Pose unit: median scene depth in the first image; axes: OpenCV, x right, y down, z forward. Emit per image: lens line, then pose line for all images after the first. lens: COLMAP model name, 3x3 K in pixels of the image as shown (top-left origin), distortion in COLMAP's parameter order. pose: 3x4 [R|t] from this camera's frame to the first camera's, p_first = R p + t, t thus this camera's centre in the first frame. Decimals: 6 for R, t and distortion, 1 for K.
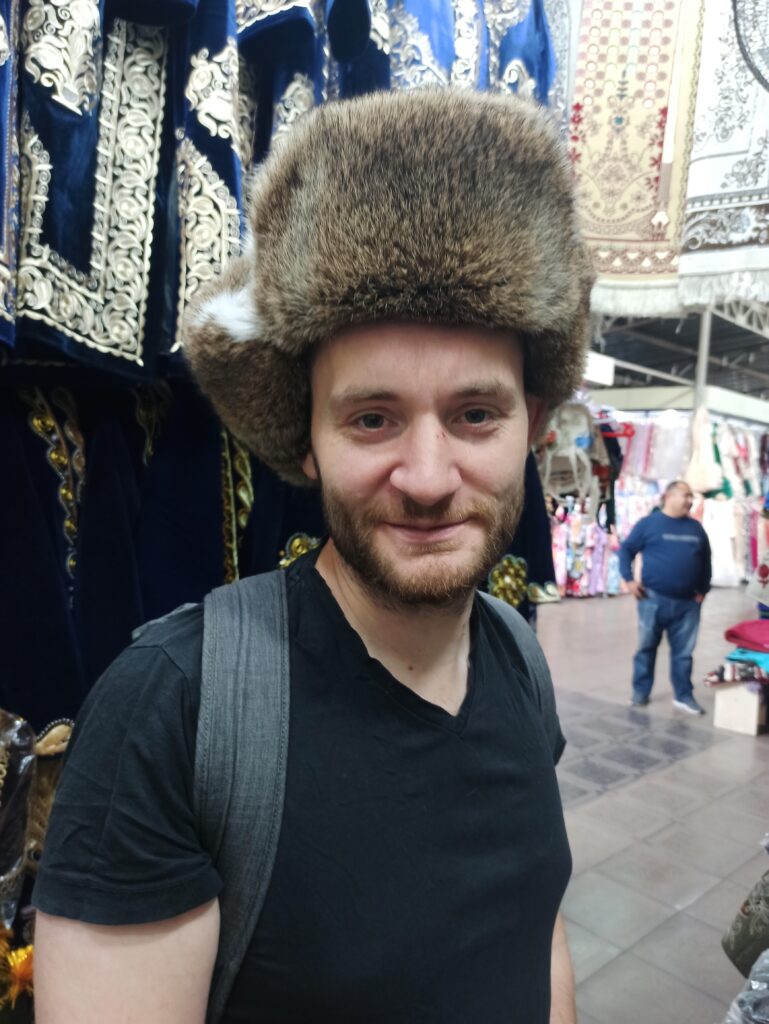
lens RADIAL K [[758.5, 0, 392.3], [0, 758.5, 510.0], [0, 0, 1]] dist [0.009169, -0.010700]
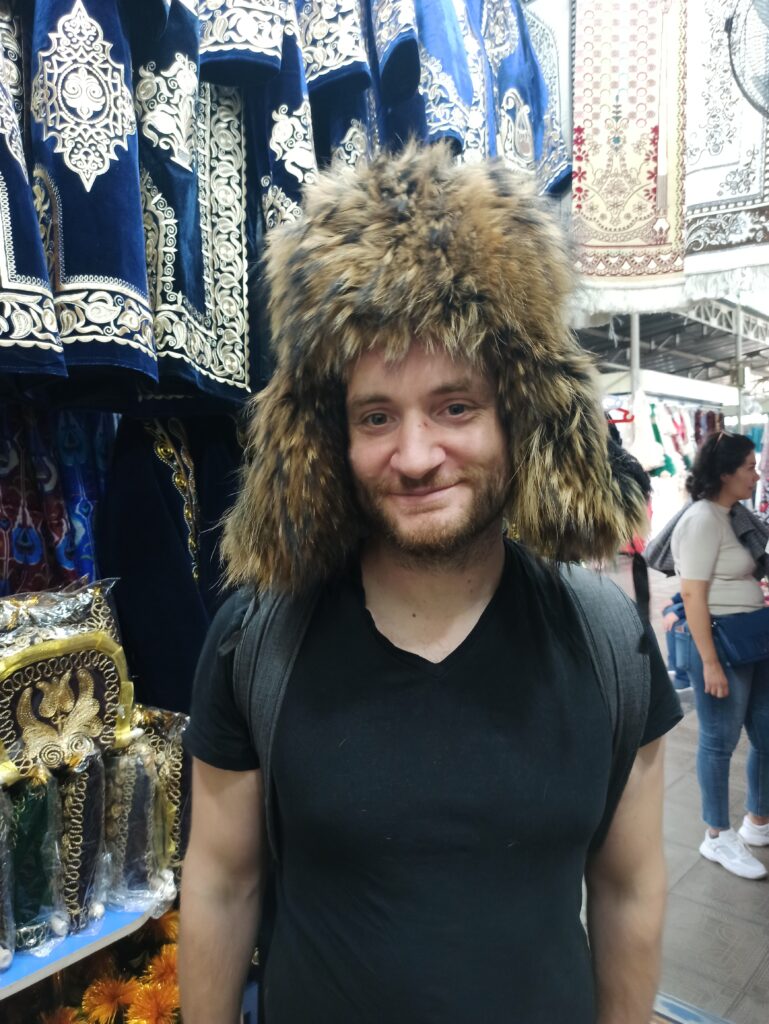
lens RADIAL K [[758.5, 0, 377.2], [0, 758.5, 514.7], [0, 0, 1]] dist [0.009169, -0.010700]
pose [[0.993317, -0.091643, 0.070157, -0.221236], [0.091728, 0.995782, 0.002025, 0.002977], [-0.070047, 0.004424, 0.997534, -0.109440]]
